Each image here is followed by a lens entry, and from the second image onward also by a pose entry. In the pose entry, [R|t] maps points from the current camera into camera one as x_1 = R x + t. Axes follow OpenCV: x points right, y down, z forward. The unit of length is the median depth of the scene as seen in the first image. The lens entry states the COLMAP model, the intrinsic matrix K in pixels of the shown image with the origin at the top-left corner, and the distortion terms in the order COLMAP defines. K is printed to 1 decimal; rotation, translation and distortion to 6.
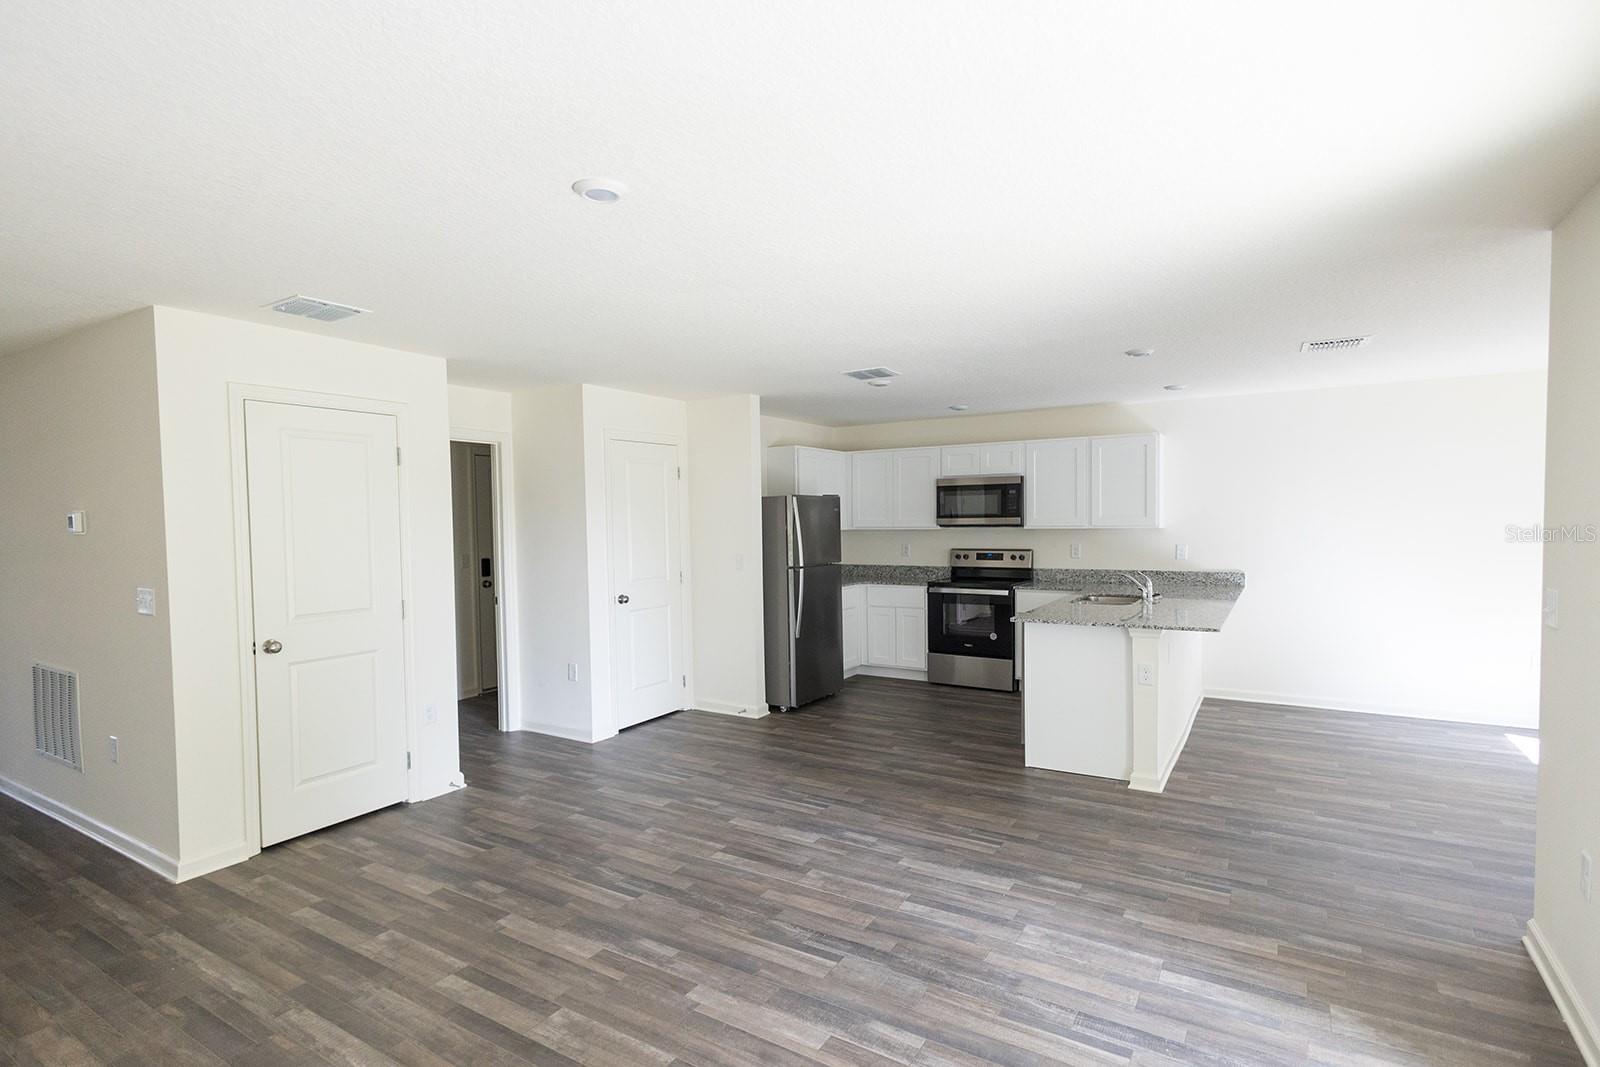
lens RADIAL K [[804.6, 0, 776.5], [0, 804.6, 537.0], [0, 0, 1]] dist [0.004344, 0.000289]
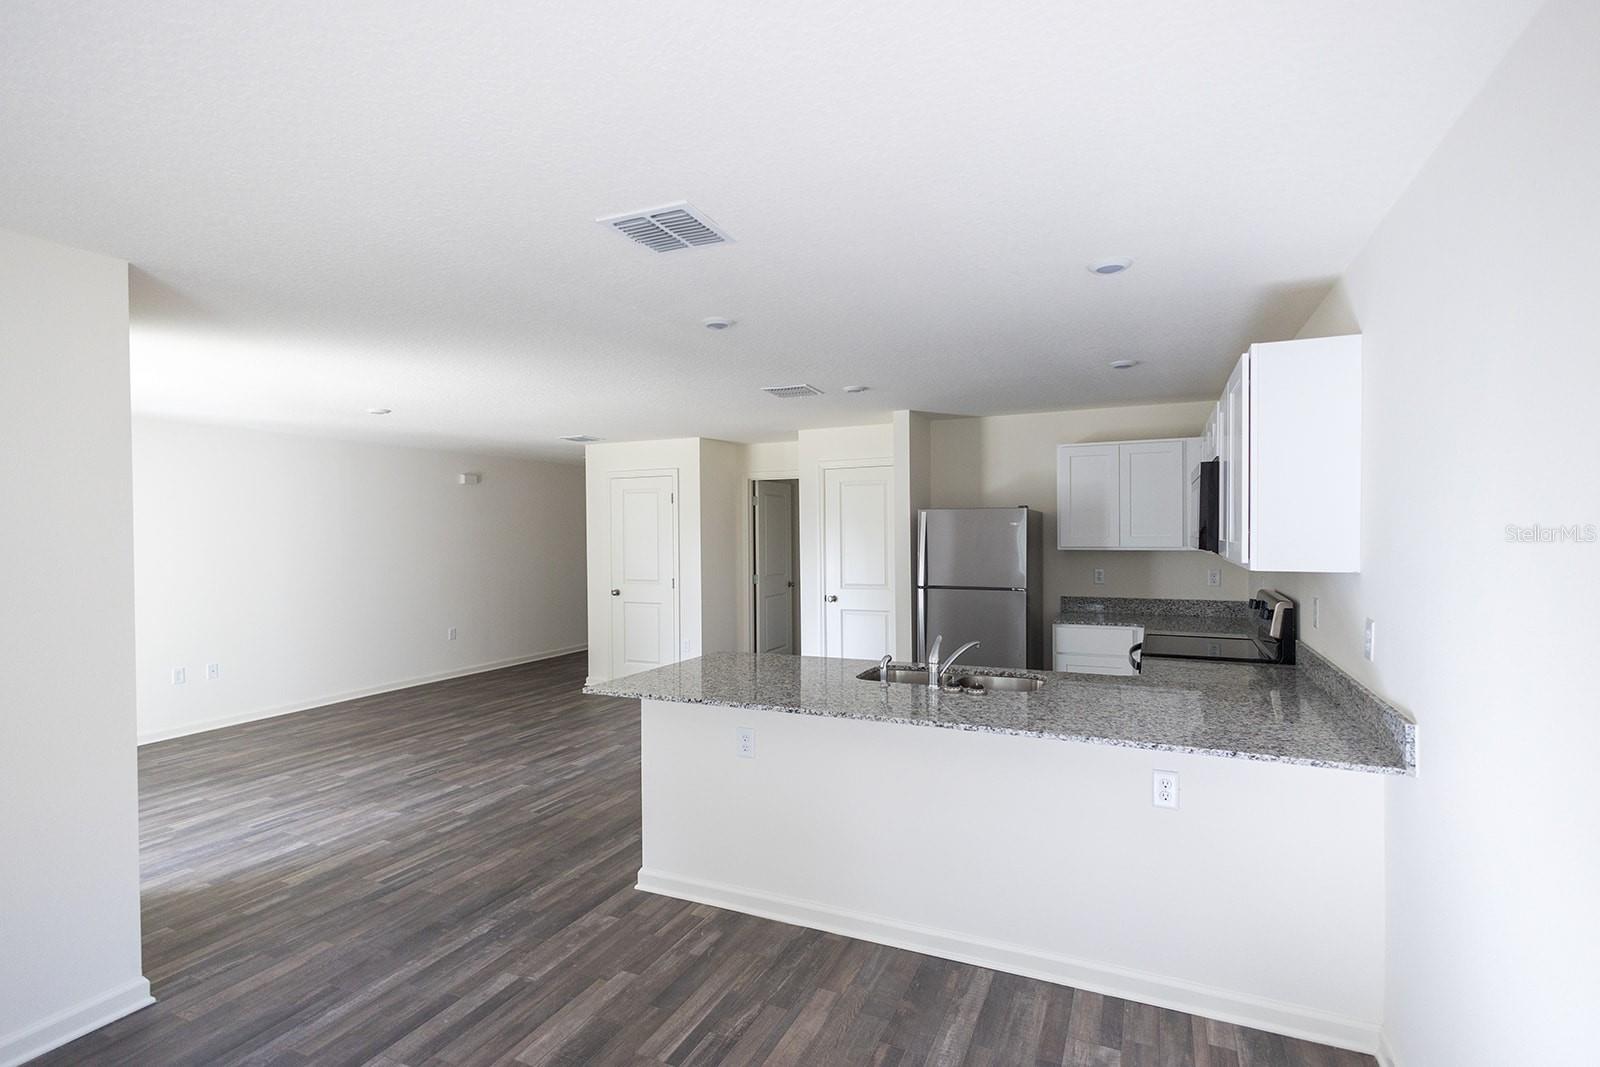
lens RADIAL K [[746.5, 0, 800.0], [0, 746.5, 533.5], [0, 0, 1]] dist [0.008028, 0.000069]
pose [[0.147211, 0.018042, -0.988941, 0.860205], [-0.016648, 0.999737, 0.015761, -0.036286], [0.988965, 0.014144, 0.147473, 0.729566]]
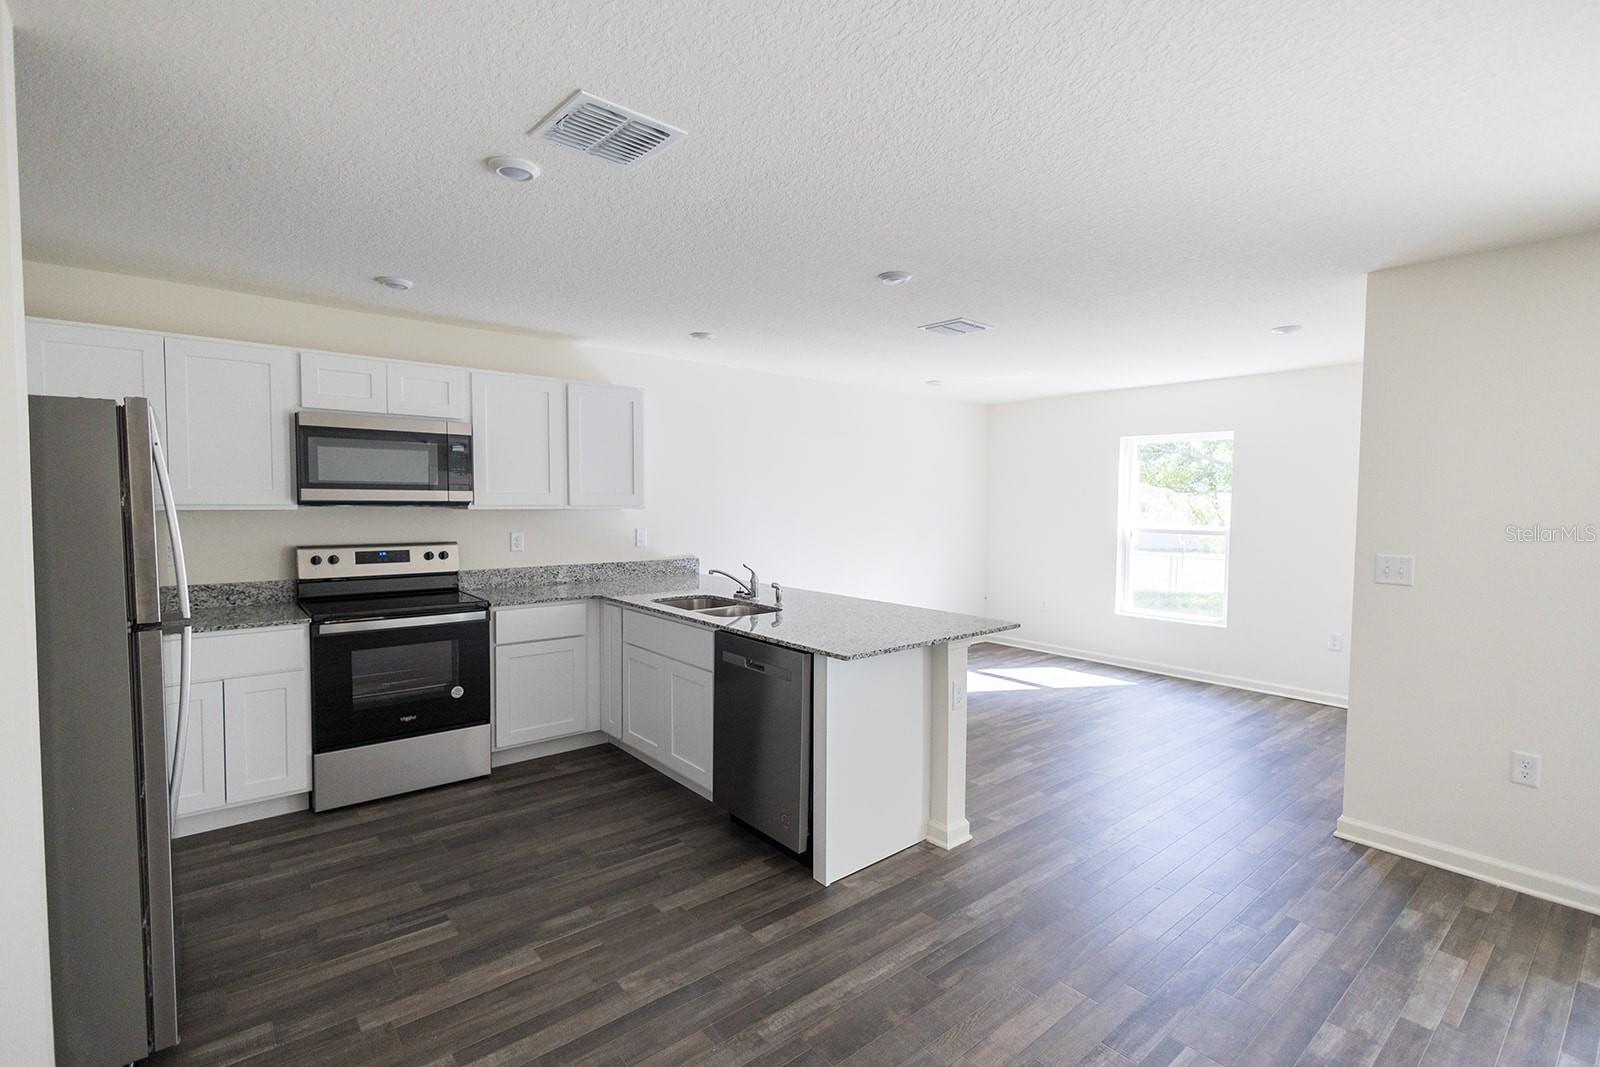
lens RADIAL K [[744.8, 0, 803.6], [0, 744.8, 512.7], [0, 0, 1]] dist [0.010688, 0.000123]
pose [[0.292202, 0.000787, 0.956356, -0.192564], [0.011148, 0.999929, -0.004229, -0.002217], [-0.956292, 0.011897, 0.292172, 0.652201]]
